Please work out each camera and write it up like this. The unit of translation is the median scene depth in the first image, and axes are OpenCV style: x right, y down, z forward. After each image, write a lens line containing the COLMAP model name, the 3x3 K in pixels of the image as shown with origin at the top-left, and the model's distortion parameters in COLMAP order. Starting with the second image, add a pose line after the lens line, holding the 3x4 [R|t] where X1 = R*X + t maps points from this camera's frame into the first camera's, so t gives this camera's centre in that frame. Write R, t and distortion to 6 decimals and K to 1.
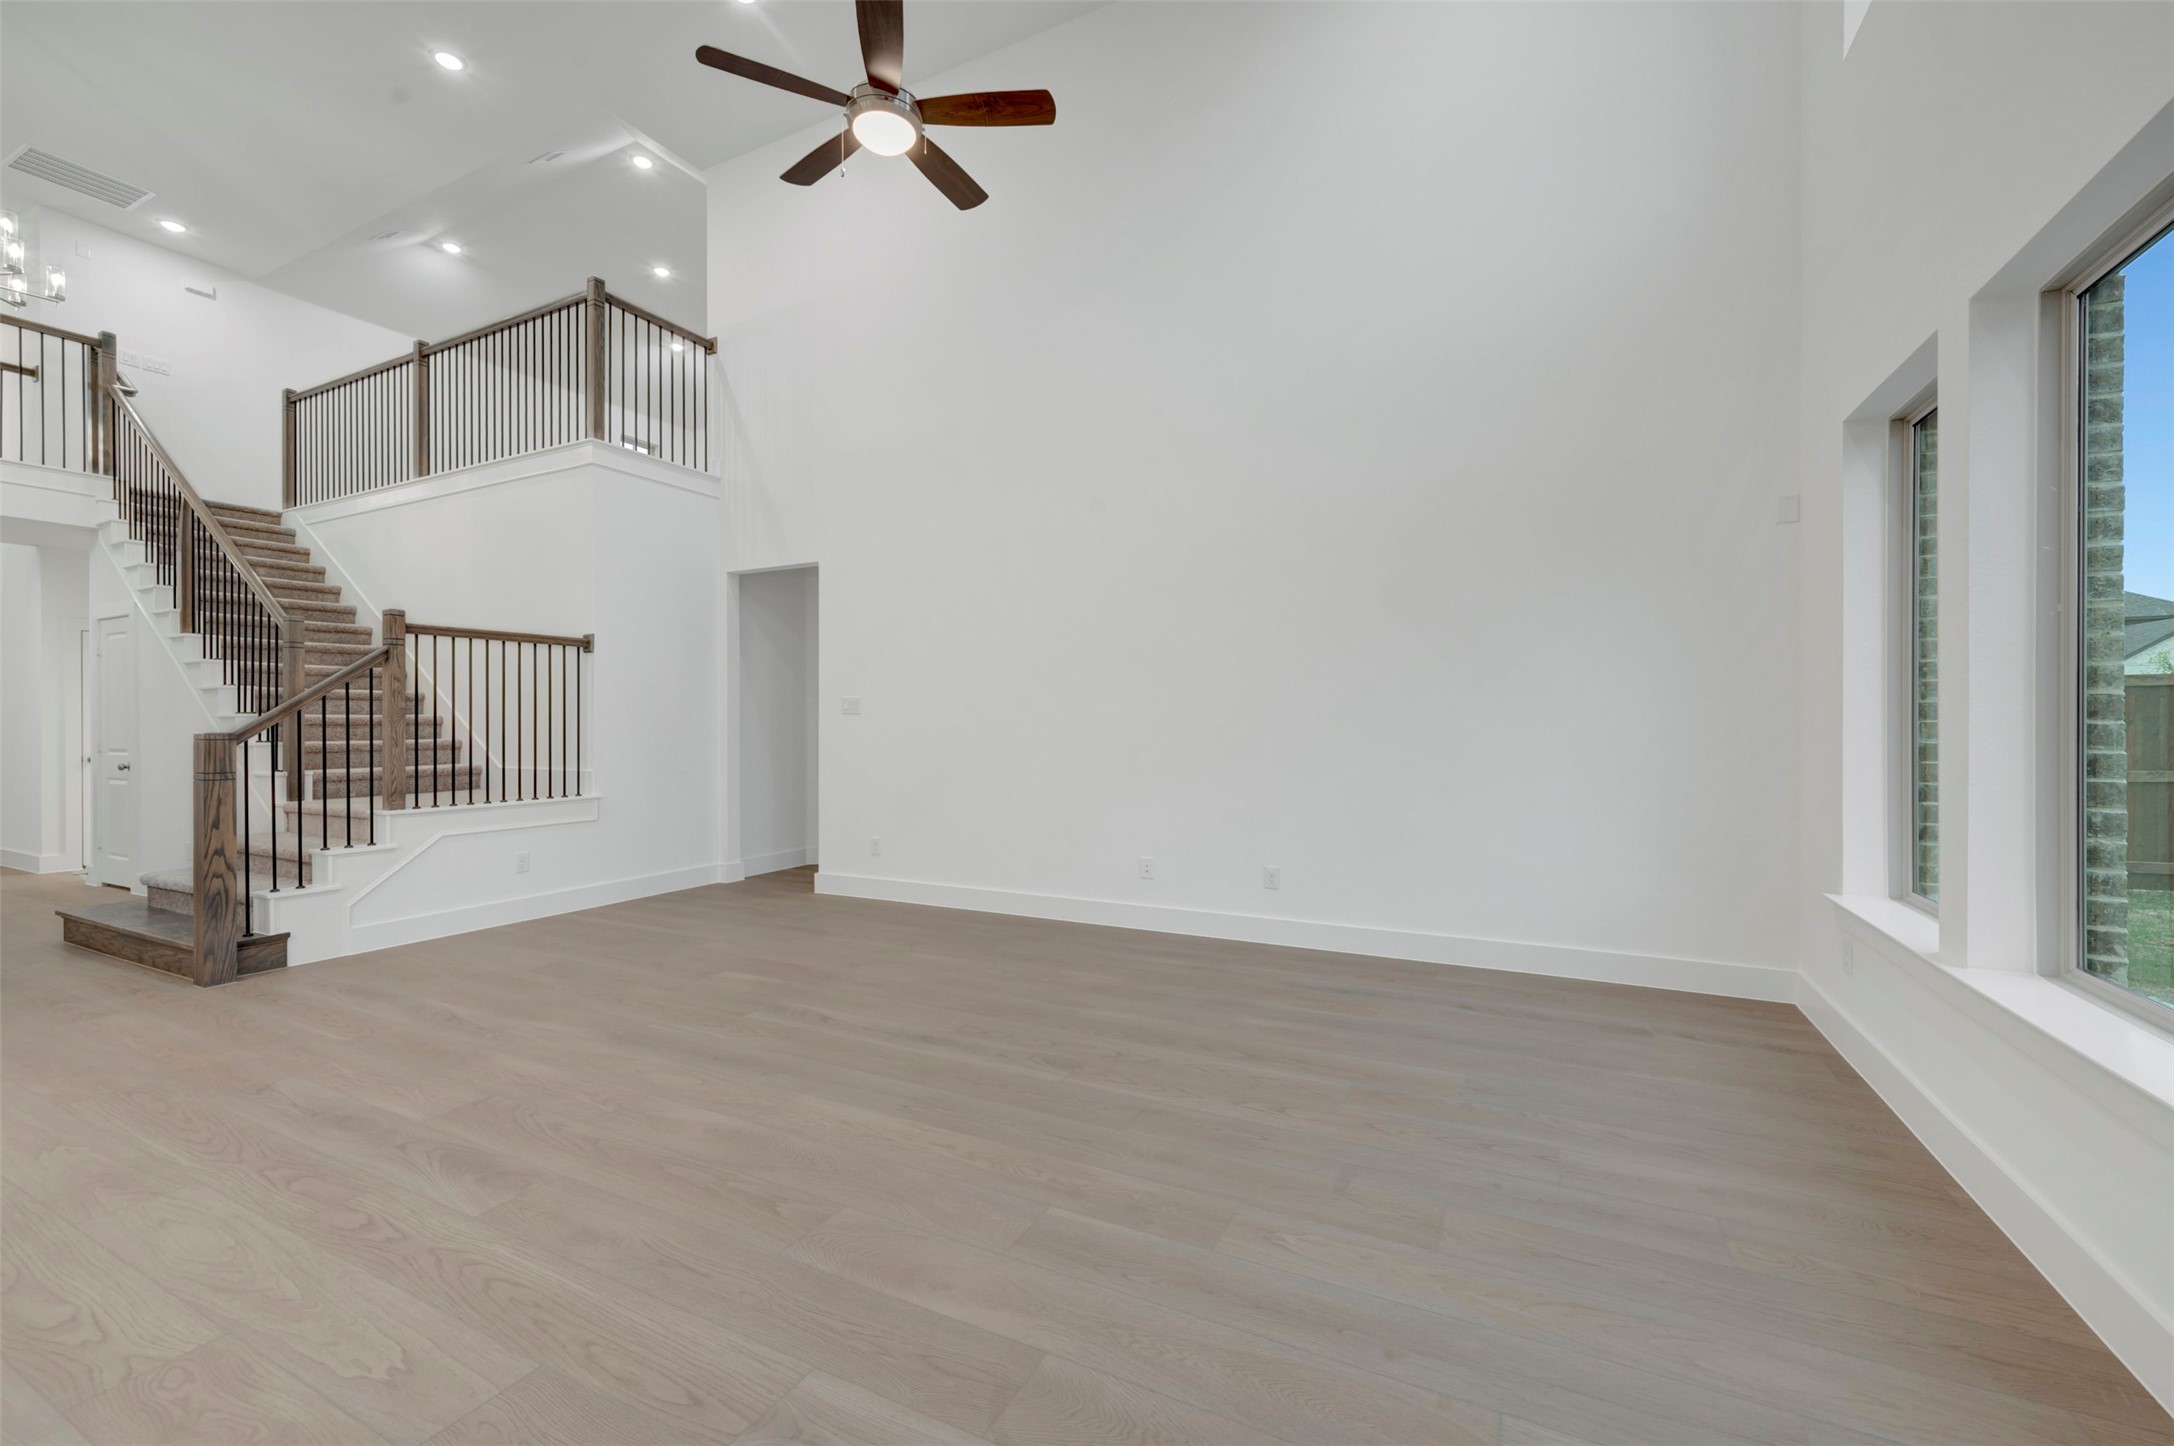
lens RADIAL K [[869.0, 0, 1102.6], [0, 869.0, 723.4], [0, 0, 1]] dist [0.005398, -0.001324]
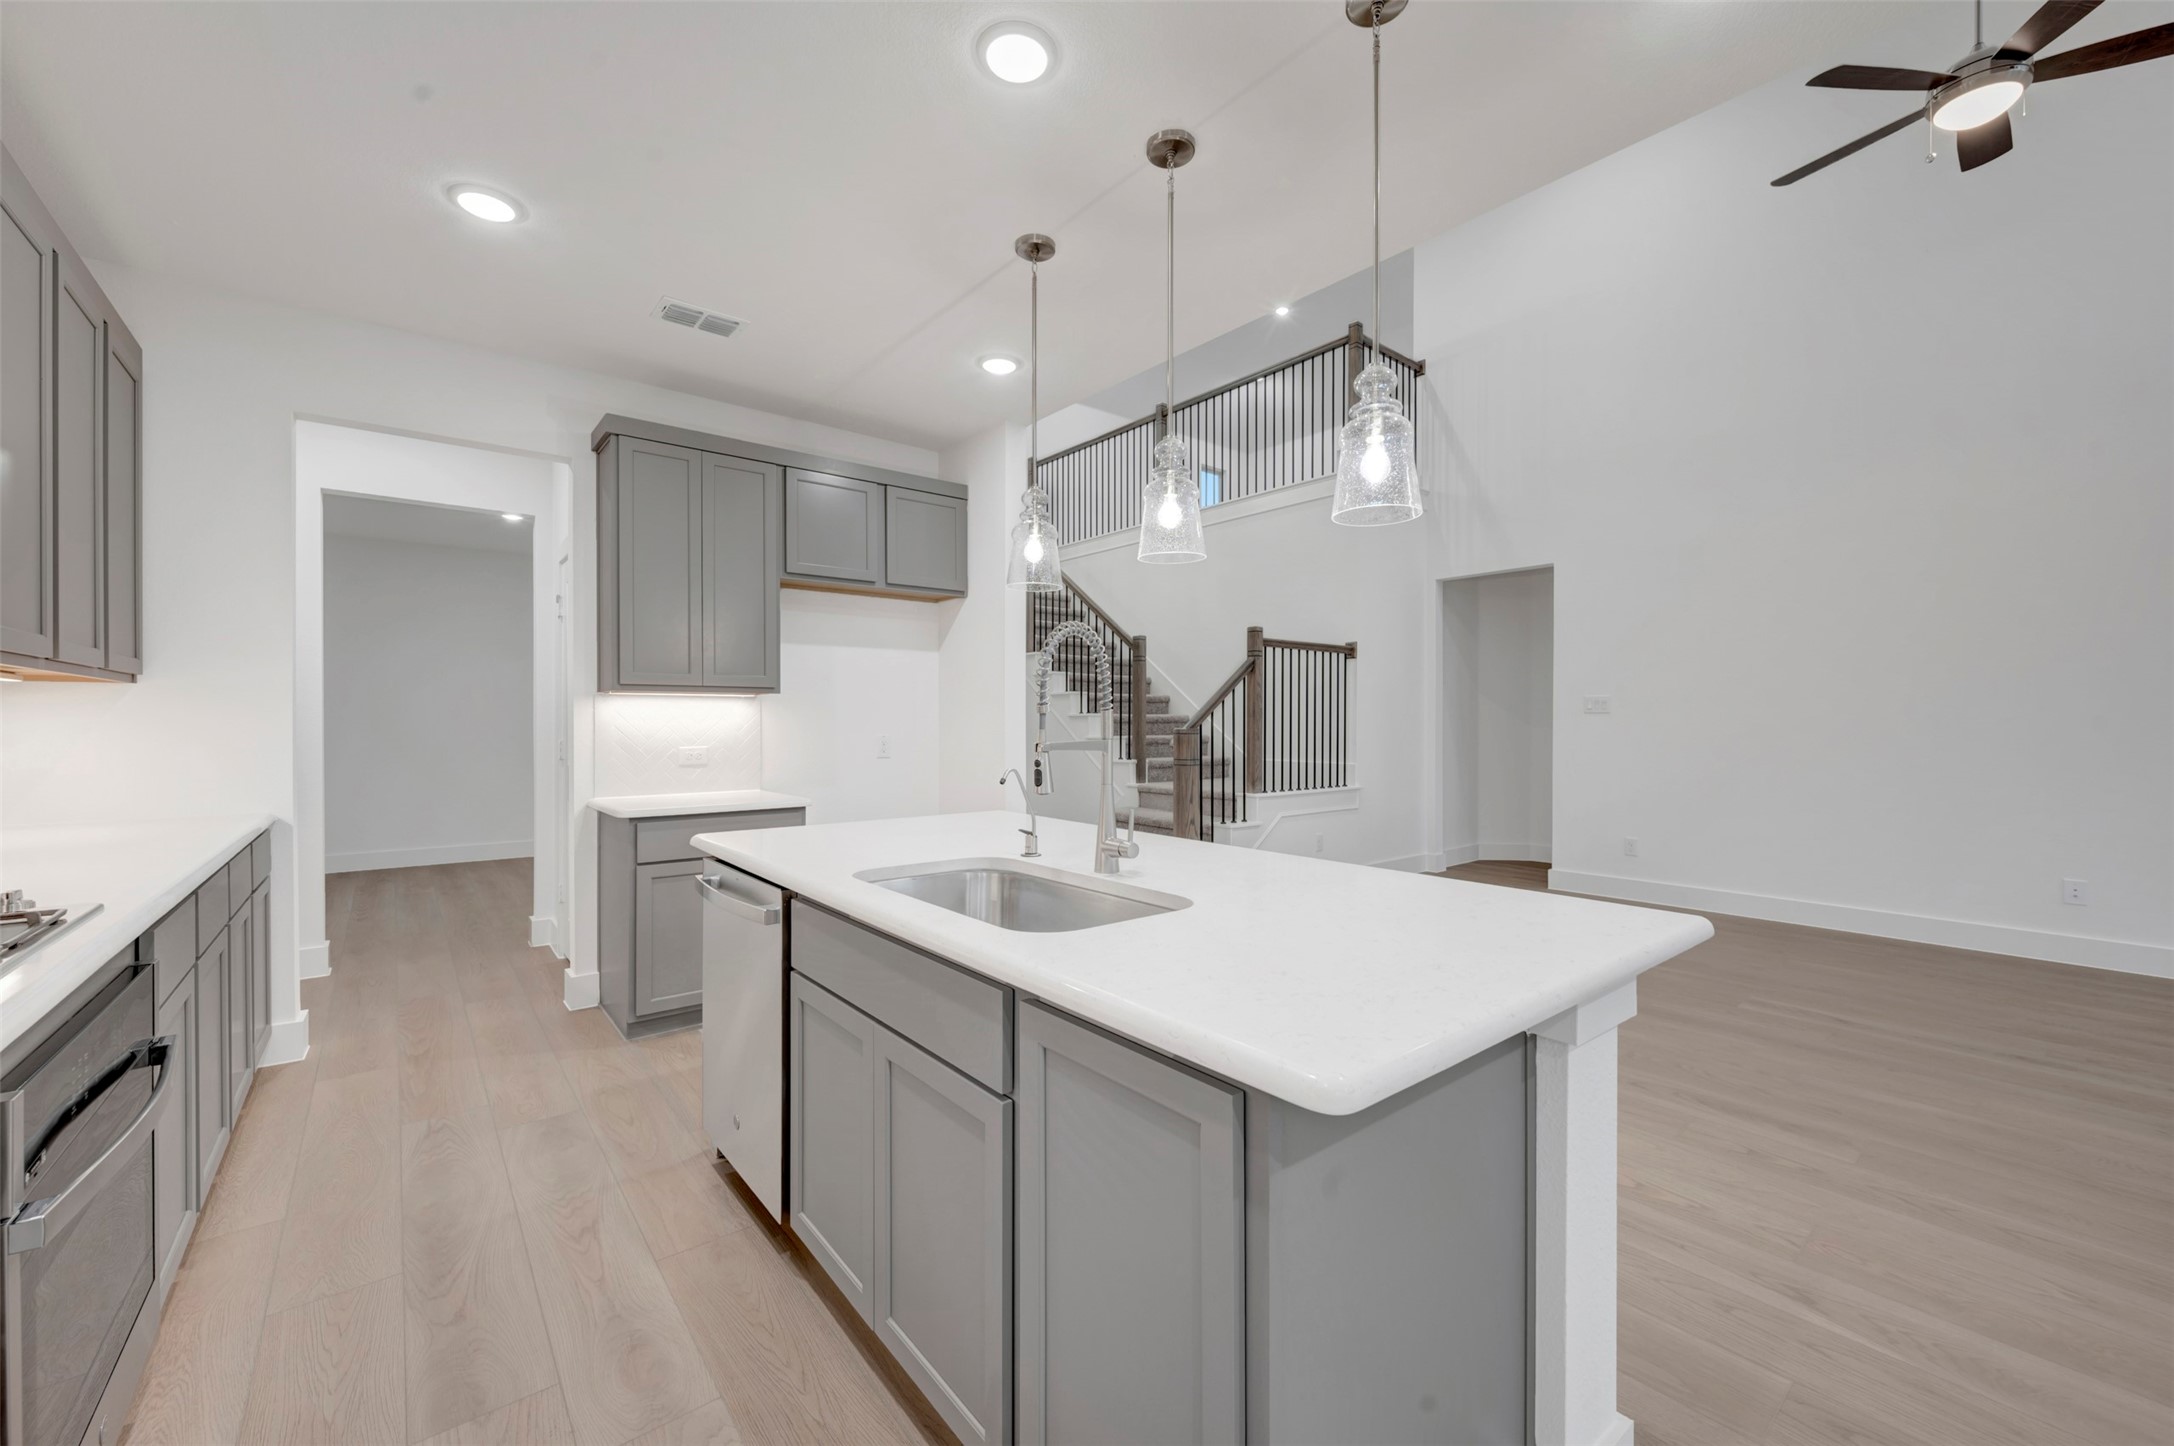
lens RADIAL K [[869.0, 0, 1100.7], [0, 869.0, 725.2], [0, 0, 1]] dist [0.005398, -0.001324]
pose [[0.916357, 0.002981, -0.400350, -0.465989], [-0.001125, 0.999988, 0.004870, -0.001047], [0.400360, -0.004012, 0.916349, -0.166012]]
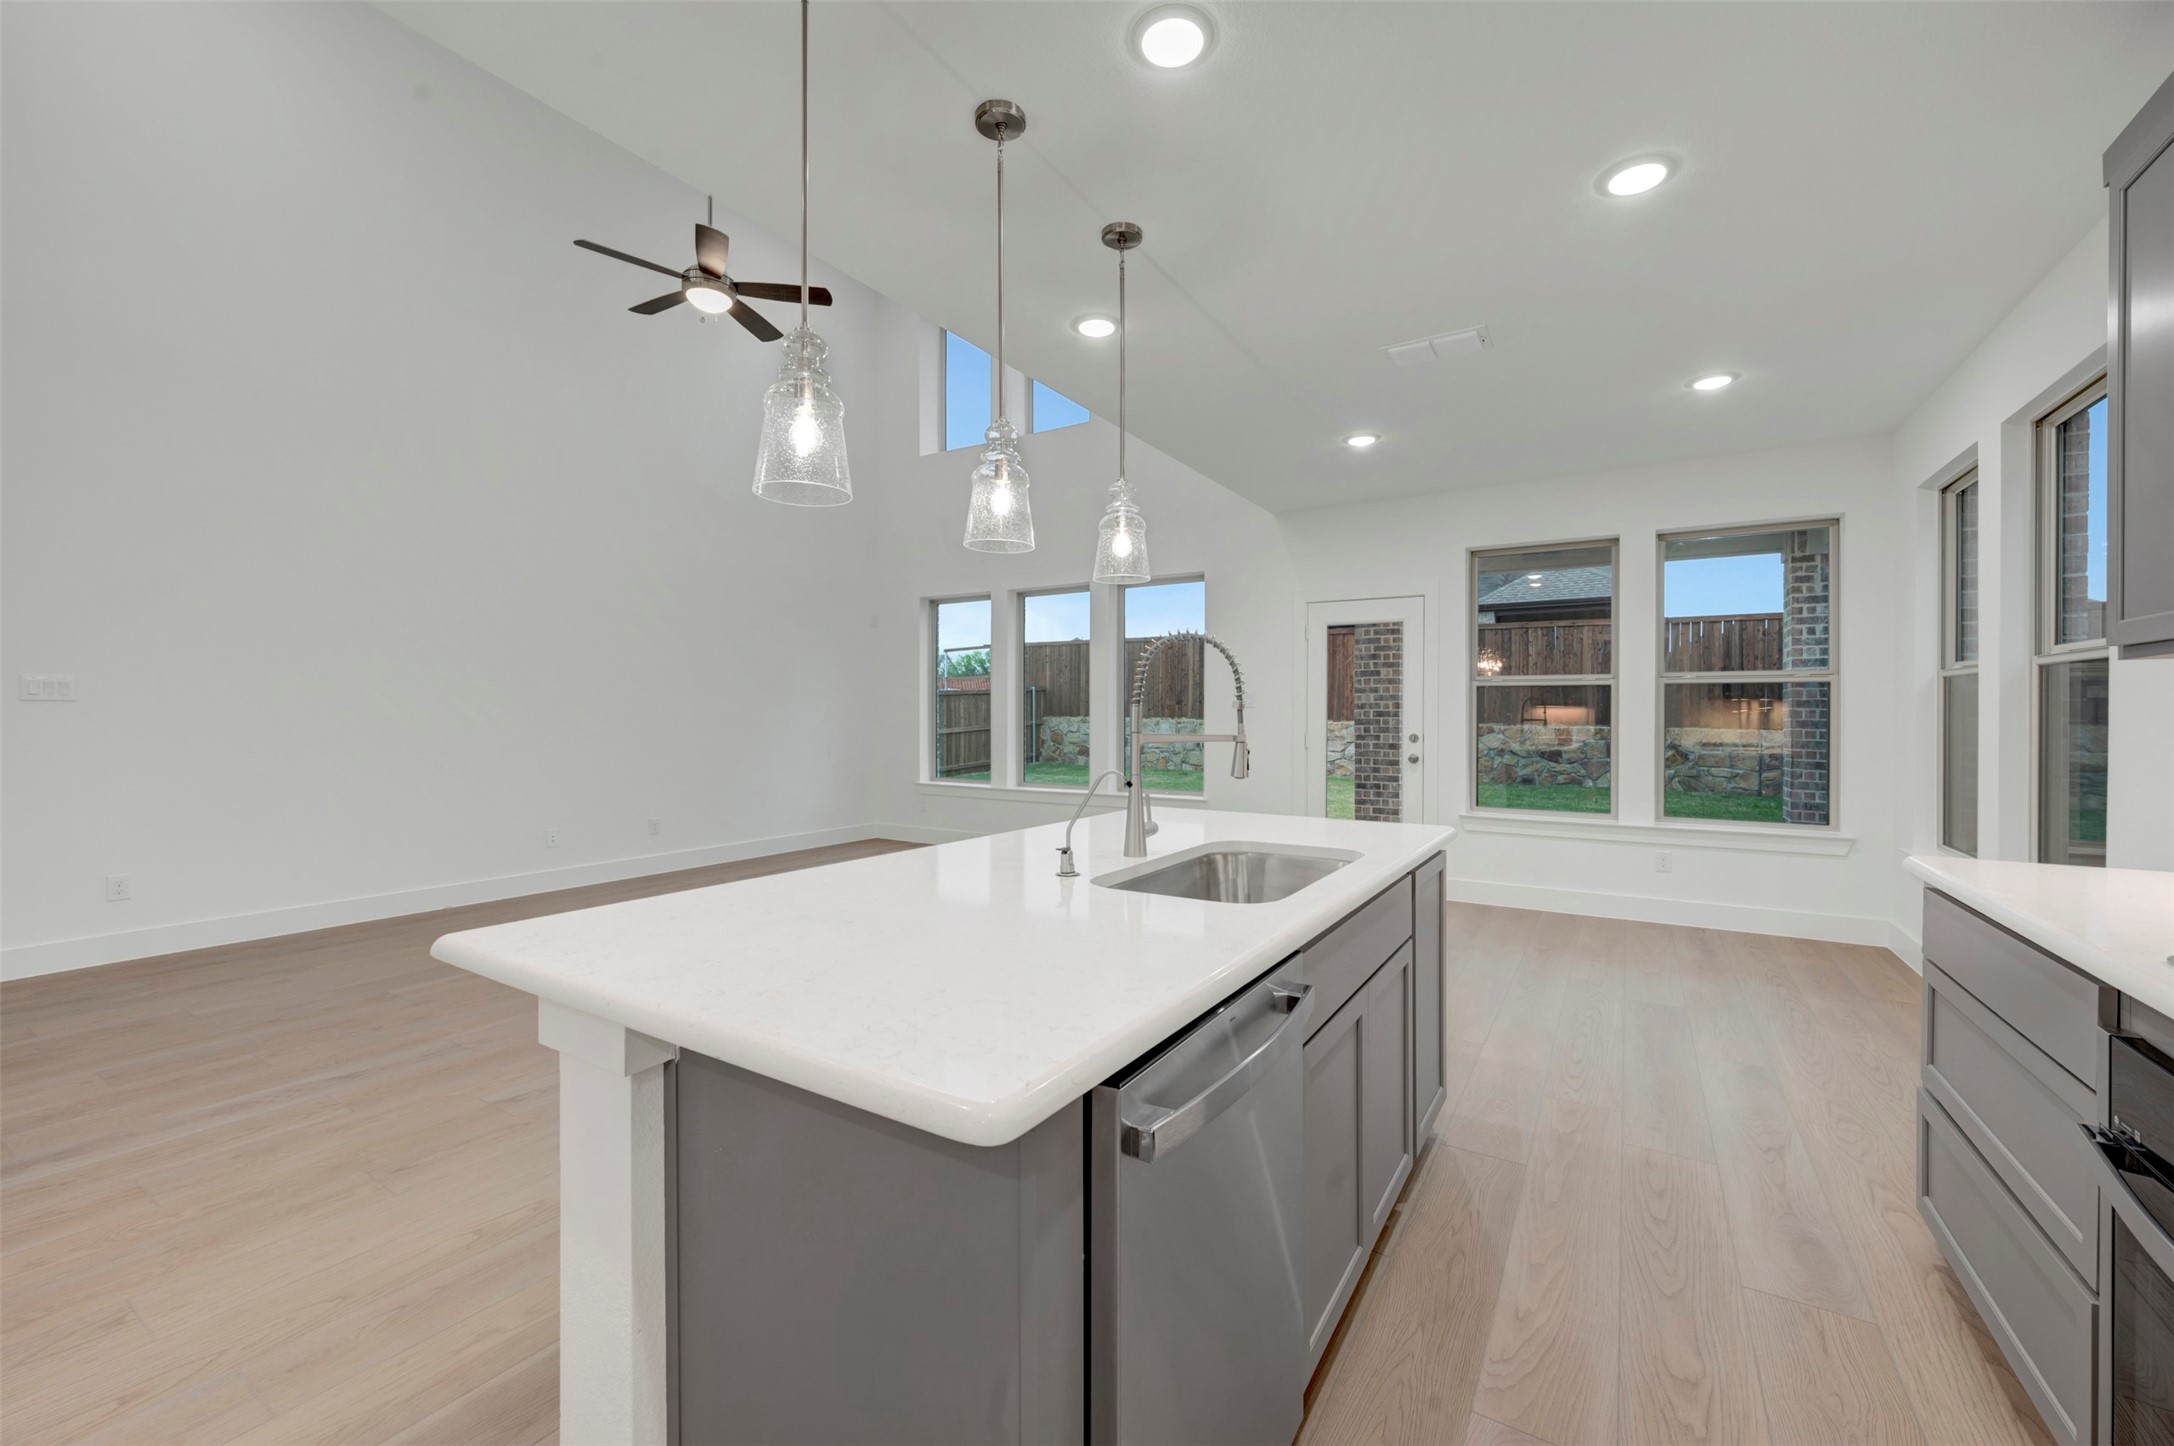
lens RADIAL K [[869.0, 0, 1096.3], [0, 869.0, 716.1], [0, 0, 1]] dist [0.005398, -0.001324]
pose [[0.074592, -0.001331, 0.997213, -0.990626], [-0.002964, 0.999994, 0.001556, -0.001744], [-0.997210, -0.003072, 0.074588, 0.150845]]
